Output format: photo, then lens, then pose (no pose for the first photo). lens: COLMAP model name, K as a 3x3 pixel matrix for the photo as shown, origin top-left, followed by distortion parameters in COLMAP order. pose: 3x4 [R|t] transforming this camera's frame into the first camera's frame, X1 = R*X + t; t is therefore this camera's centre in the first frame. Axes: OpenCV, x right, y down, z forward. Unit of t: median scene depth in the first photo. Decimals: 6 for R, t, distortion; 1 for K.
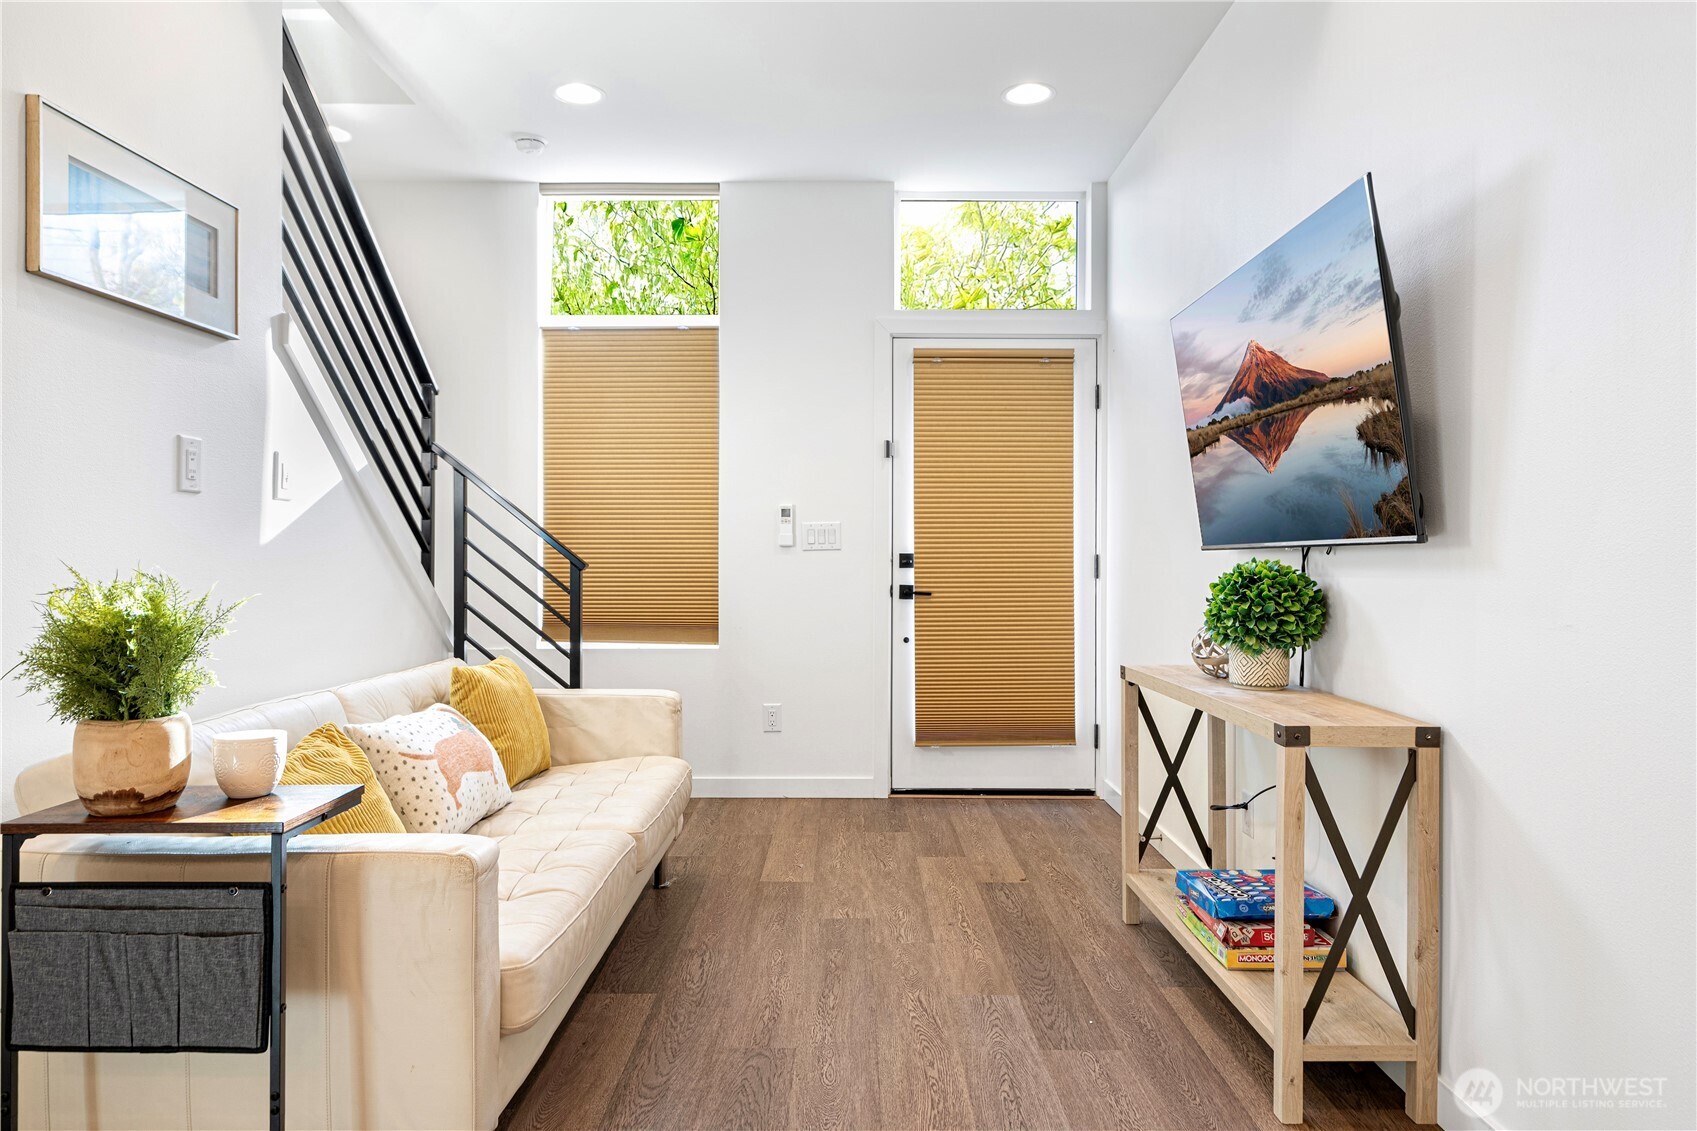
lens RADIAL K [[1060.5, 0, 836.8], [0, 1060.5, 566.2], [0, 0, 1]] dist [-0.069020, 0.000582]
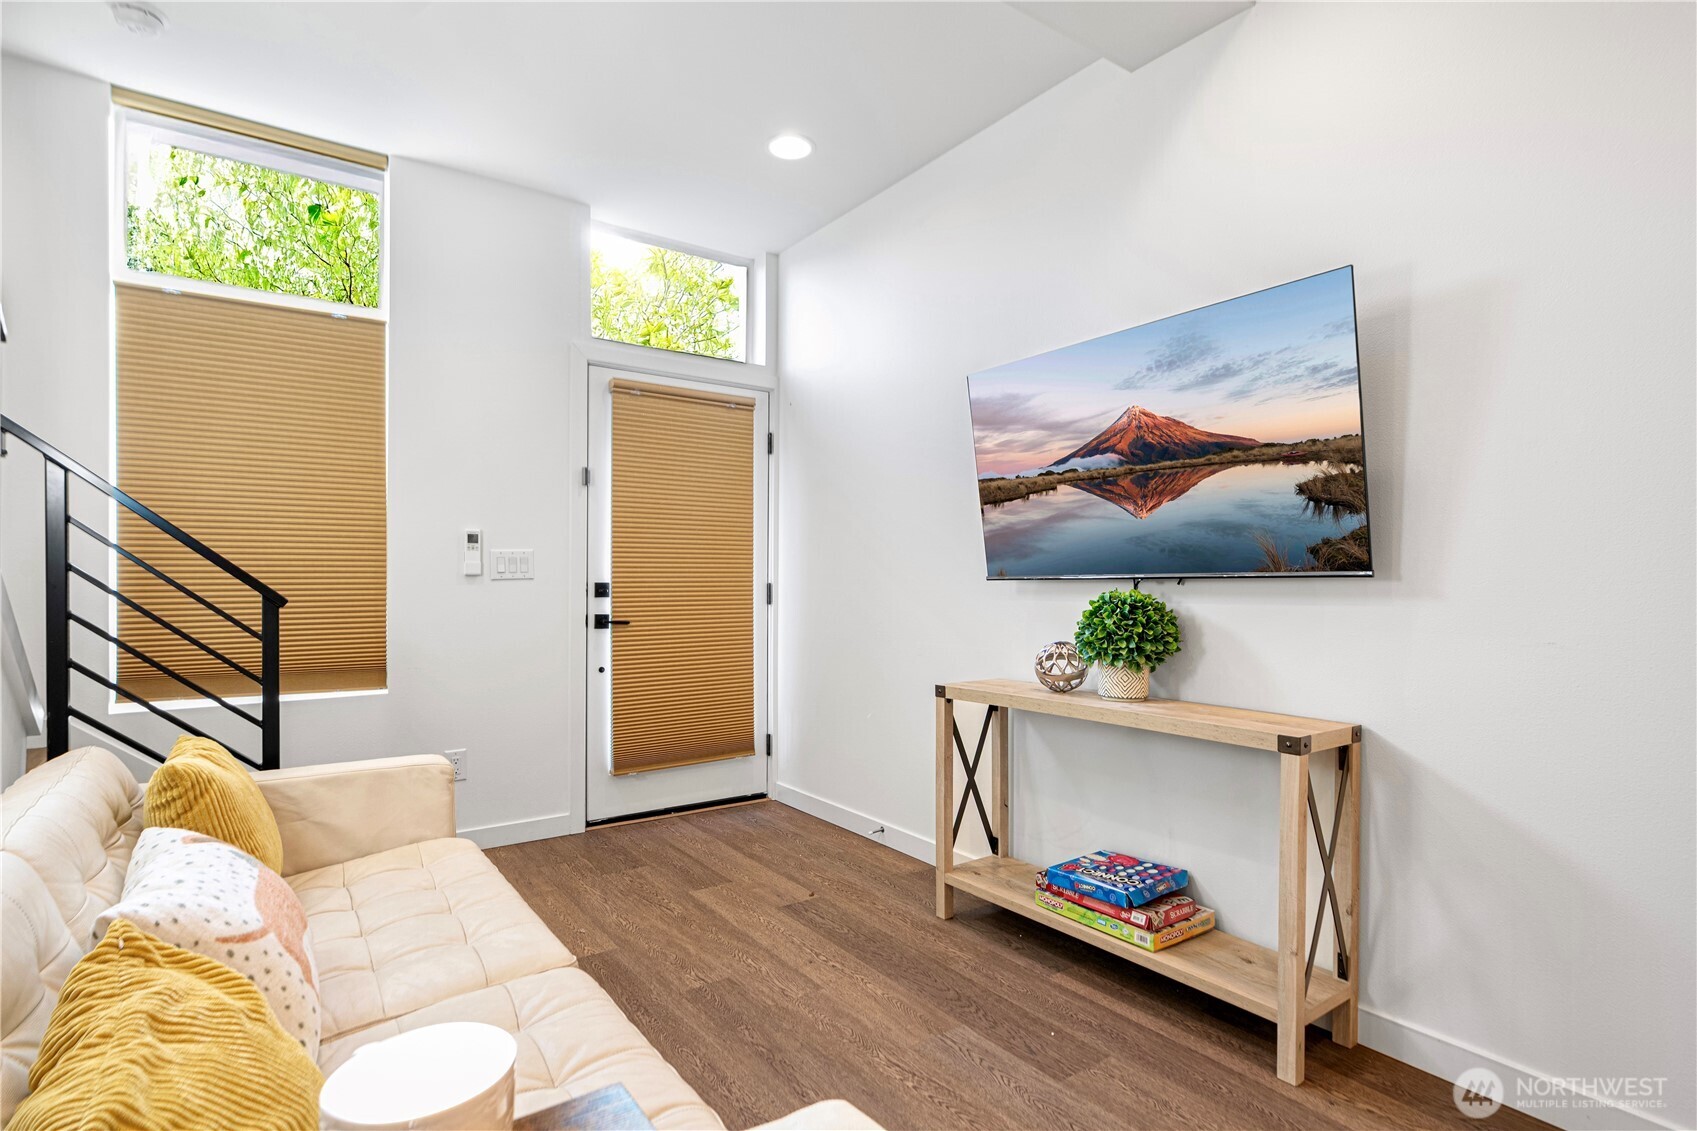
lens RADIAL K [[849.4, 0, 865.3], [0, 849.4, 572.2], [0, 0, 1]] dist [-0.003736, -0.002042]
pose [[0.806399, 0.003756, 0.591360, -0.318984], [0.006622, 0.999860, -0.015382, -0.012005], [-0.591335, 0.016320, 0.806261, 0.318314]]
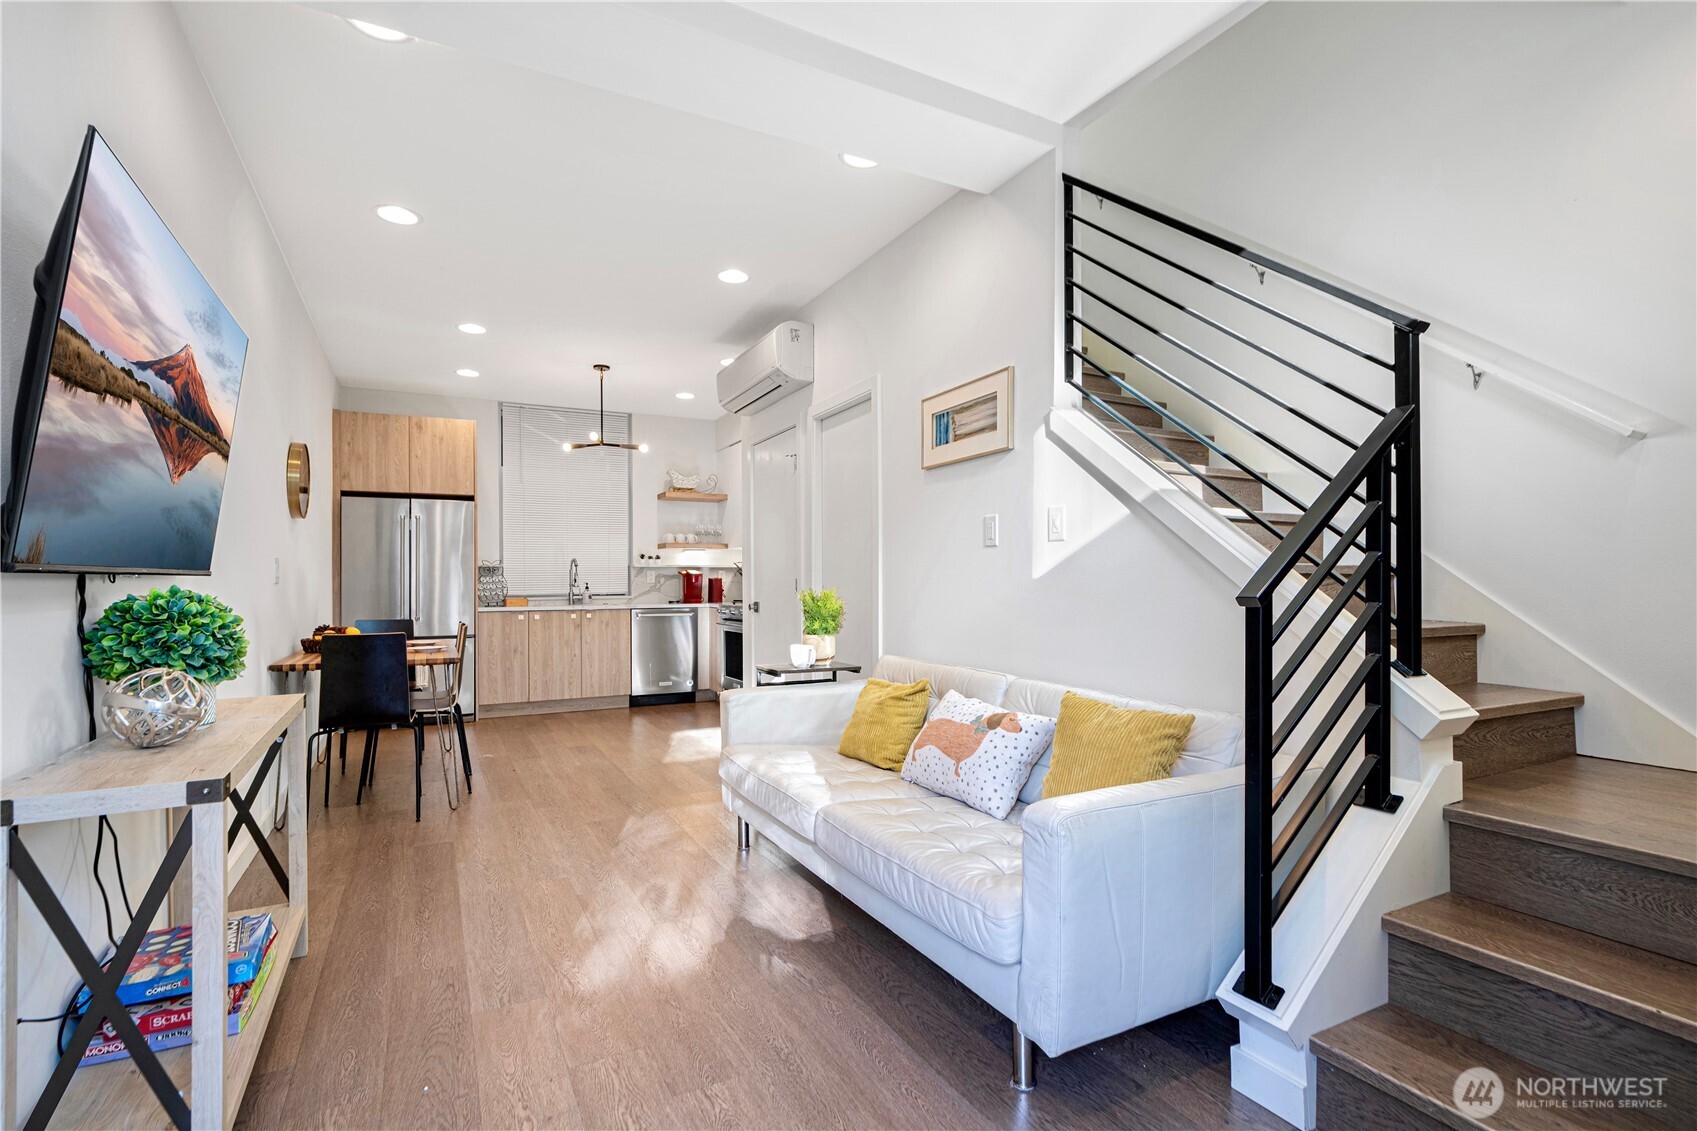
lens RADIAL K [[798.4, 0, 839.9], [0, 798.4, 578.9], [0, 0, 1]] dist [0.001159, -0.000008]
pose [[-0.887169, -0.006410, -0.461400, 0.171320], [-0.001946, 0.999947, -0.010150, -0.000675], [0.461440, -0.008107, -0.887134, 1.466625]]
